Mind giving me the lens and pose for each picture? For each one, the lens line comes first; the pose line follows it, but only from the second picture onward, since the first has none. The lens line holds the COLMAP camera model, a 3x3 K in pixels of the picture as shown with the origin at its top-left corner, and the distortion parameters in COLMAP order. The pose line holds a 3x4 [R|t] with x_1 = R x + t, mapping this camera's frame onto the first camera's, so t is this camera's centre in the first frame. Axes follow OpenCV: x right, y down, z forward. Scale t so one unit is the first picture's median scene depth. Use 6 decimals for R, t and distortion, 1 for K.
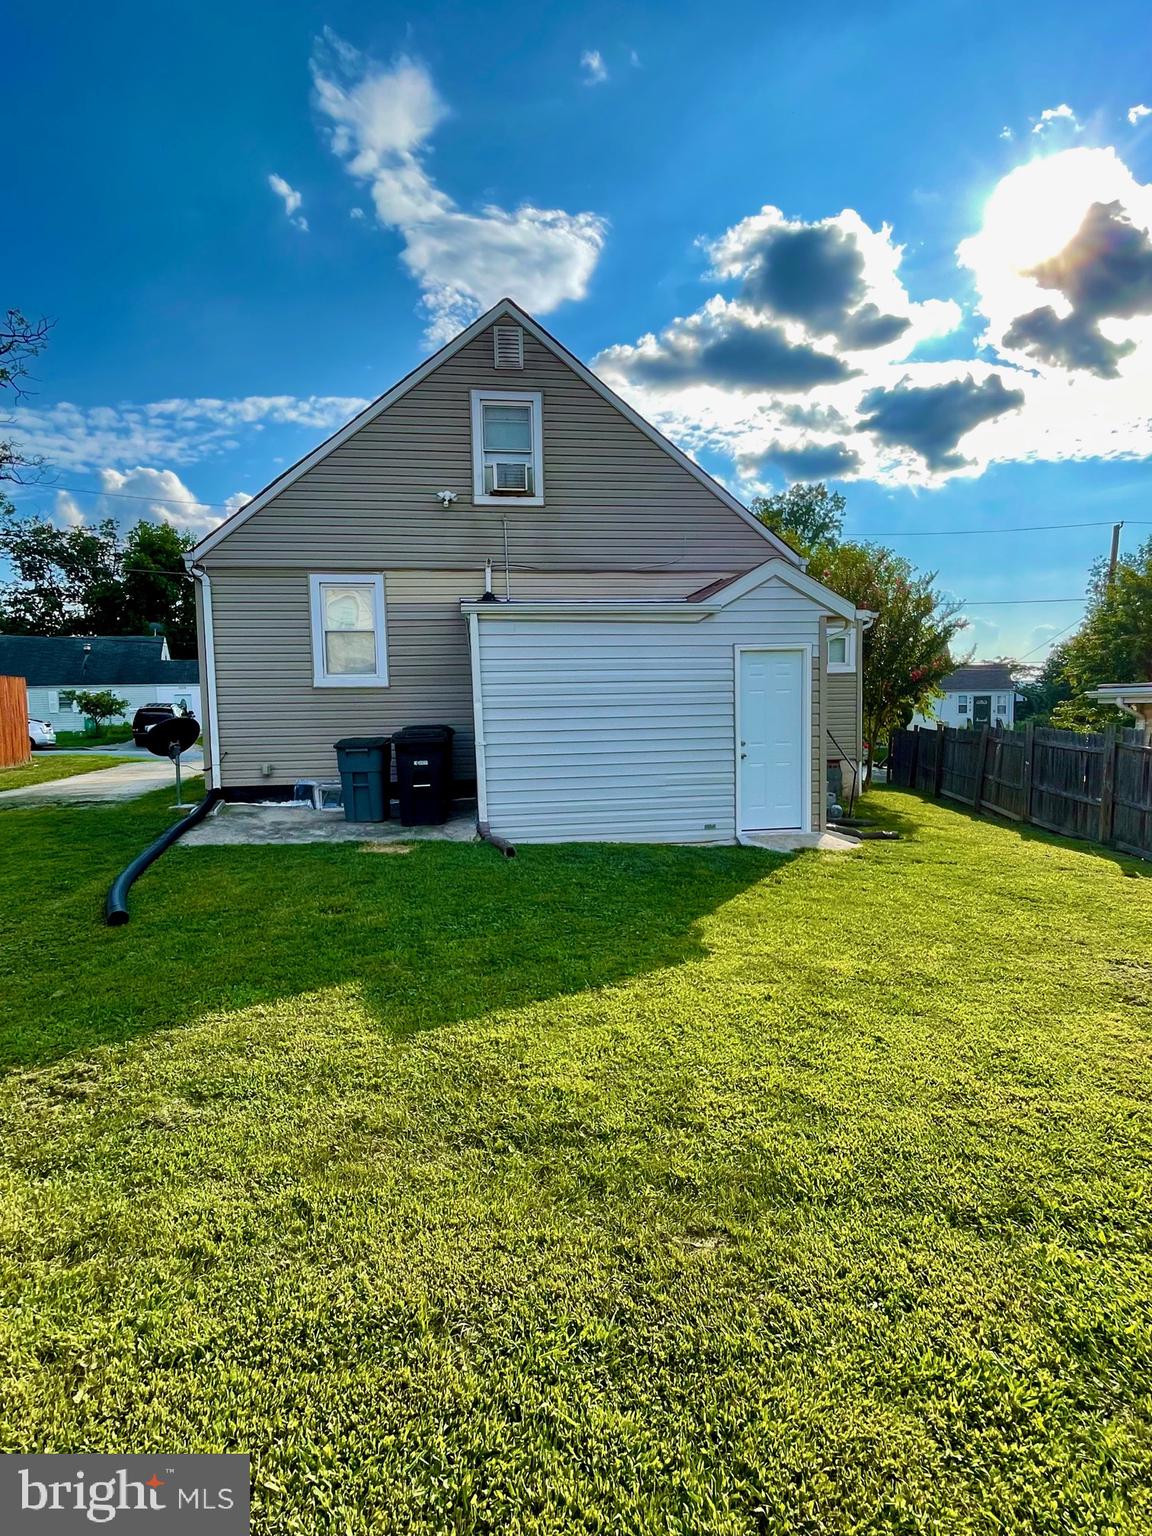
lens RADIAL K [[749.2, 0, 569.0], [0, 749.2, 756.4], [0, 0, 1]] dist [0.011642, -0.000183]
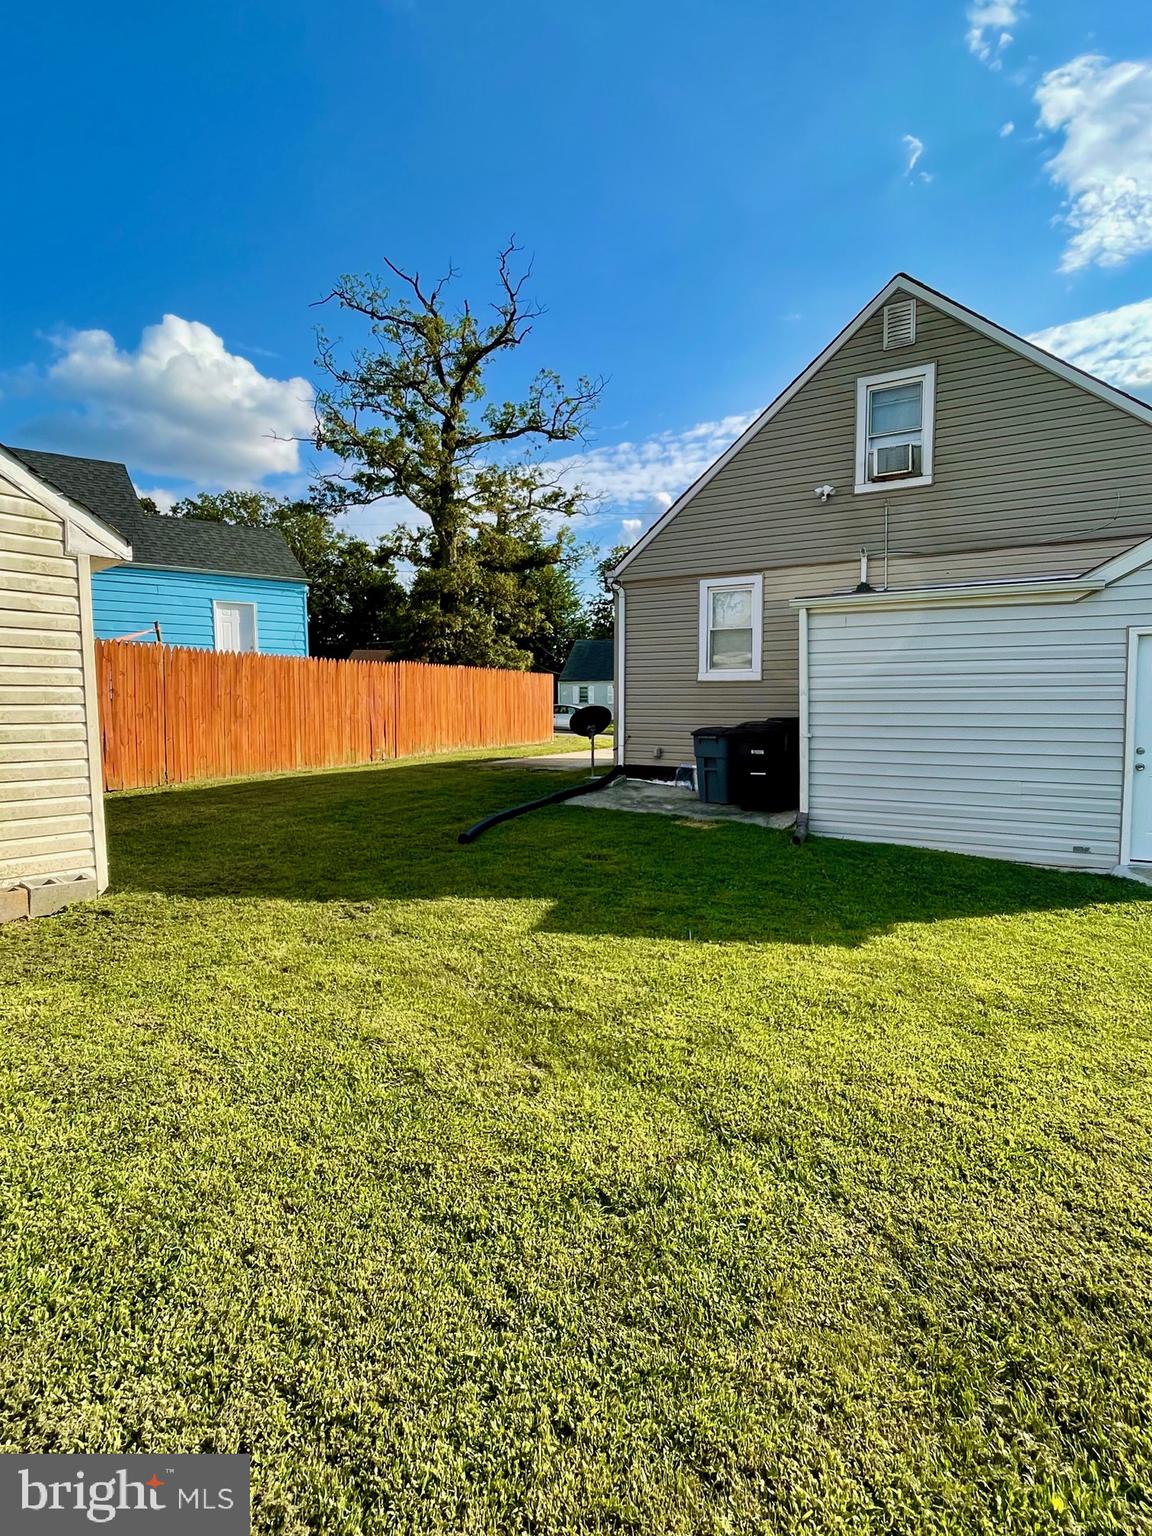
lens RADIAL K [[791.6, 0, 570.4], [0, 791.6, 757.7], [0, 0, 1]] dist [0.000303, -0.008095]
pose [[0.768359, 0.062252, -0.636985, 0.266701], [-0.062638, 0.997795, 0.021956, 0.007512], [0.636947, 0.023030, 0.770564, -0.024492]]
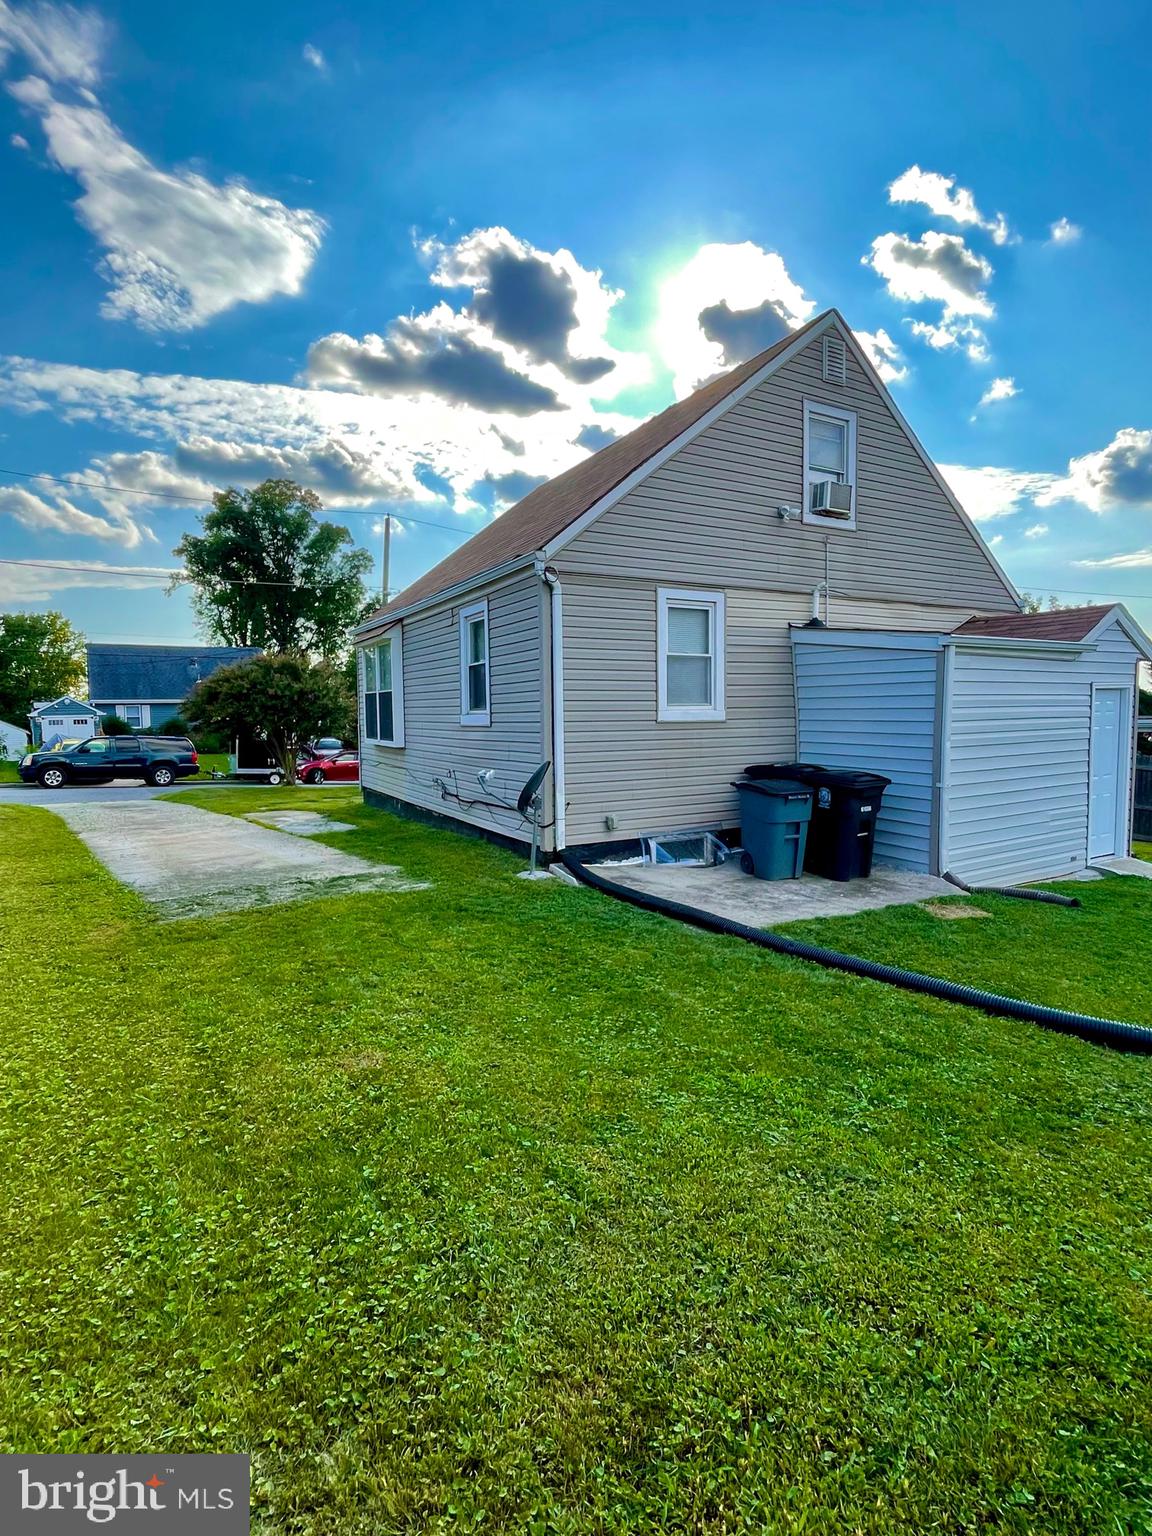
lens RADIAL K [[746.3, 0, 562.7], [0, 746.3, 755.5], [0, 0, 1]] dist [0.006465, -0.000238]
pose [[0.933482, -0.015390, 0.358294, -0.728621], [0.022983, 0.999592, -0.016943, -0.041190], [-0.357887, 0.024050, 0.933455, 0.253721]]
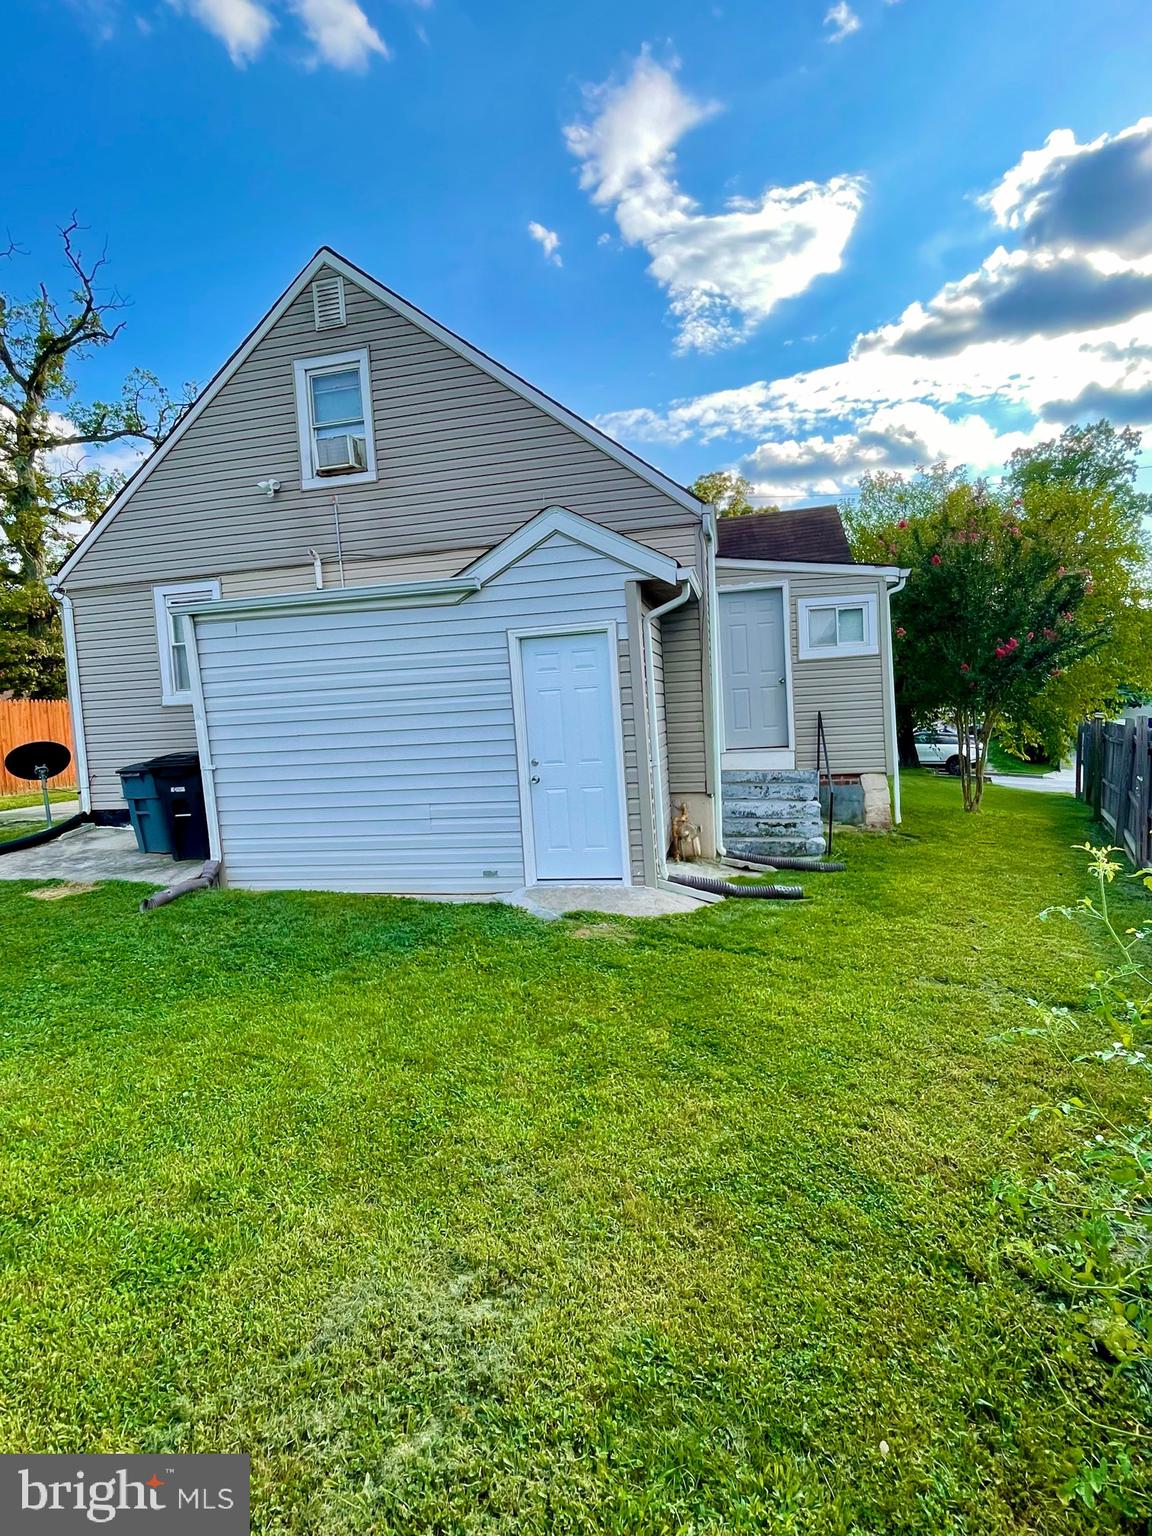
lens RADIAL K [[746.3, 0, 562.7], [0, 746.3, 755.5], [0, 0, 1]] dist [0.006465, -0.000238]
pose [[0.937541, -0.013243, -0.347623, 0.453914], [0.011587, 0.999909, -0.006845, -0.016958], [0.347682, 0.002389, 0.937610, 0.284984]]
